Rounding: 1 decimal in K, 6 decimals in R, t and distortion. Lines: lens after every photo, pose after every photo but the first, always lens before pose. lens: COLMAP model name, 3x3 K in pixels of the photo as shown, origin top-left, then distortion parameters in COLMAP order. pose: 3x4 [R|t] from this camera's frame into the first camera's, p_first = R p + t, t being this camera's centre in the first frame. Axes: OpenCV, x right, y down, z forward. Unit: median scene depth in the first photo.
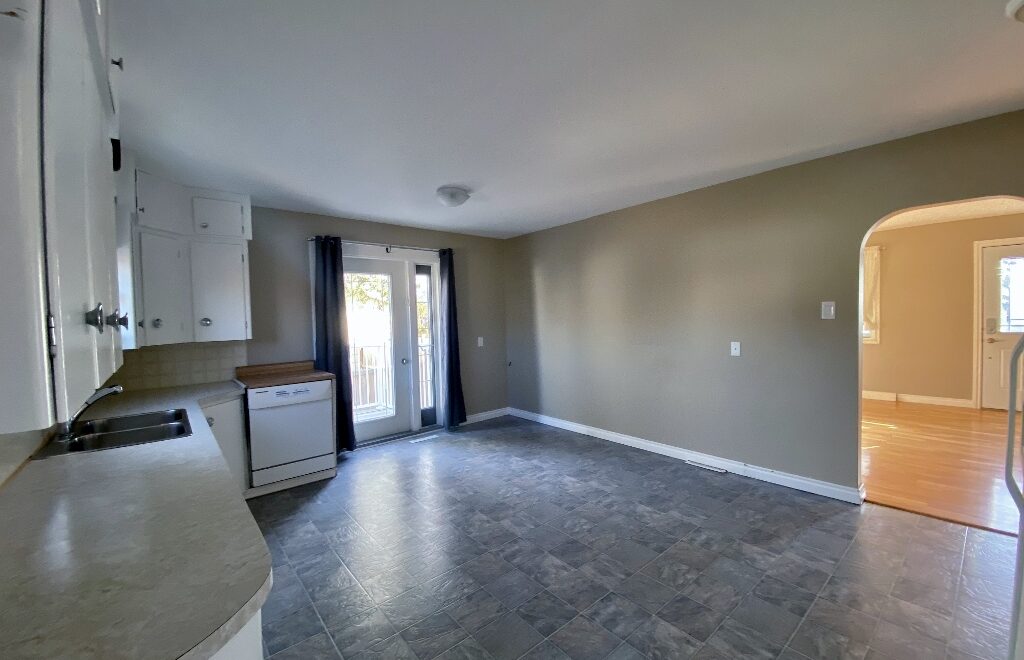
lens RADIAL K [[413.5, 0, 510.5], [0, 413.5, 330.5], [0, 0, 1]] dist [0.044422, -0.030427]
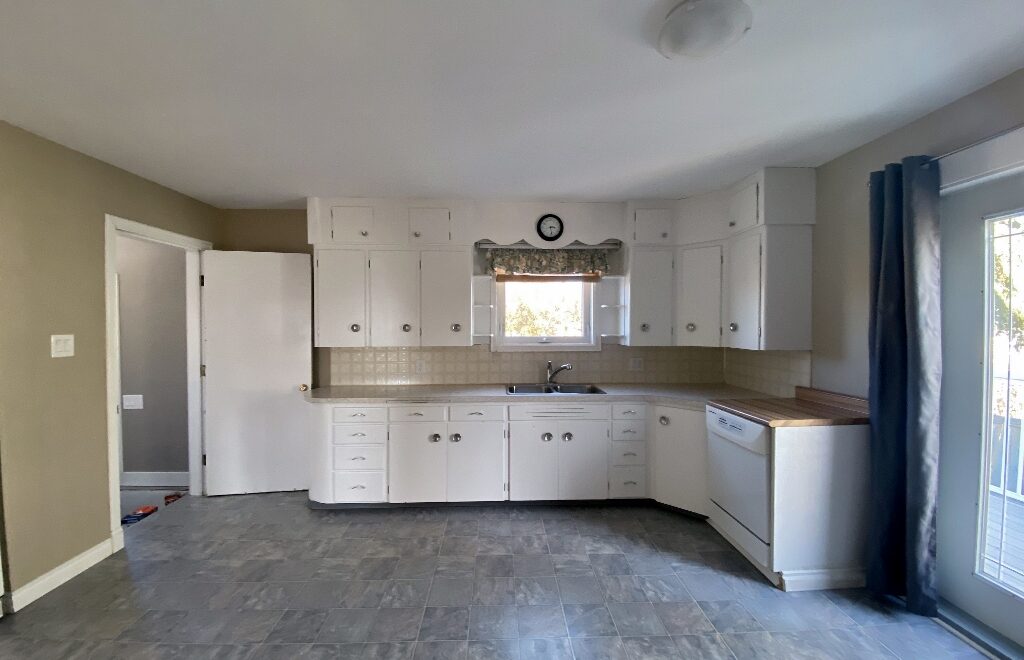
lens RADIAL K [[413.5, 0, 510.5], [0, 413.5, 330.5], [0, 0, 1]] dist [0.044422, -0.030427]
pose [[-0.616820, 0.047677, -0.785659, 0.316791], [-0.003294, 0.997999, 0.063150, -0.070154], [0.787097, 0.041540, -0.615429, 1.180059]]
